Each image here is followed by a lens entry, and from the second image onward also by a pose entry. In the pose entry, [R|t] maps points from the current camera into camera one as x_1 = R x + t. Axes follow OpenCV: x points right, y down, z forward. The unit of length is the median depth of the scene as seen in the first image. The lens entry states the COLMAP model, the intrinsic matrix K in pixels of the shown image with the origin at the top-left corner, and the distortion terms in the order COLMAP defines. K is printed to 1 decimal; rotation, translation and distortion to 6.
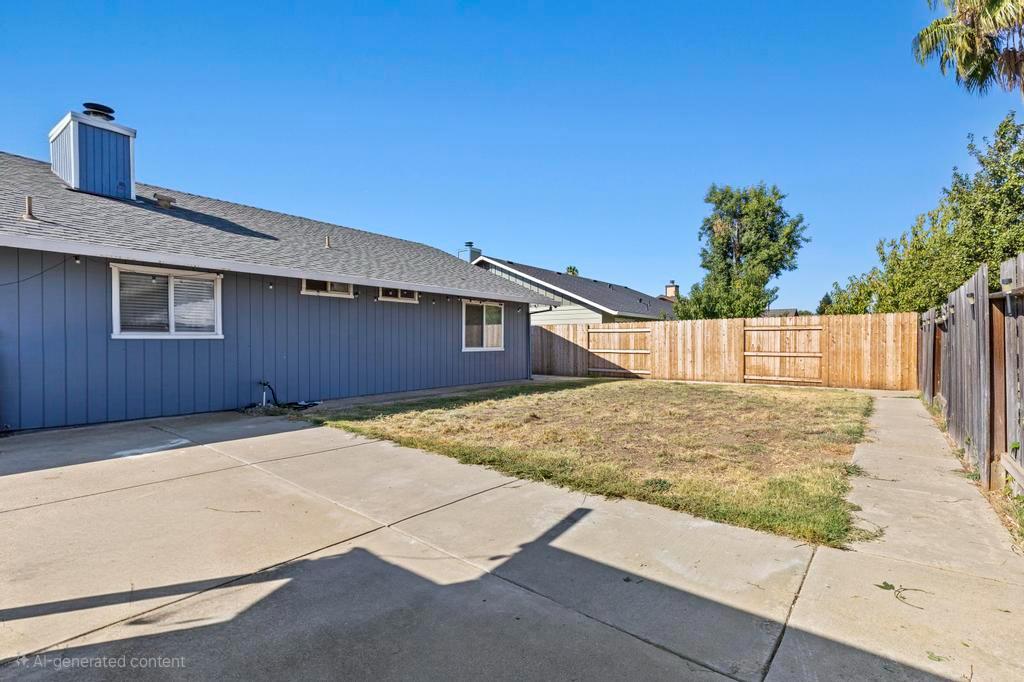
lens RADIAL K [[465.7, 0, 529.6], [0, 465.7, 341.0], [0, 0, 1]] dist [0.011667, -0.000766]
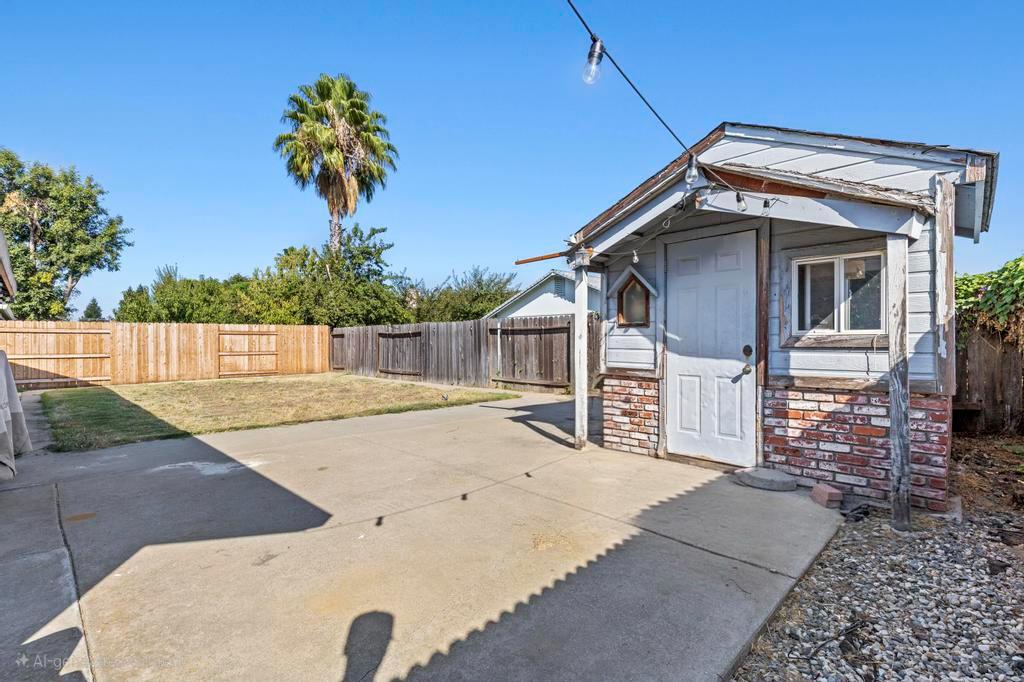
lens RADIAL K [[465.7, 0, 513.5], [0, 465.7, 343.1], [0, 0, 1]] dist [0.011667, -0.000766]
pose [[0.106254, -0.001998, 0.994337, -0.667937], [0.004049, 0.999991, 0.001577, 0.001012], [-0.994331, 0.003859, 0.106261, 0.134692]]
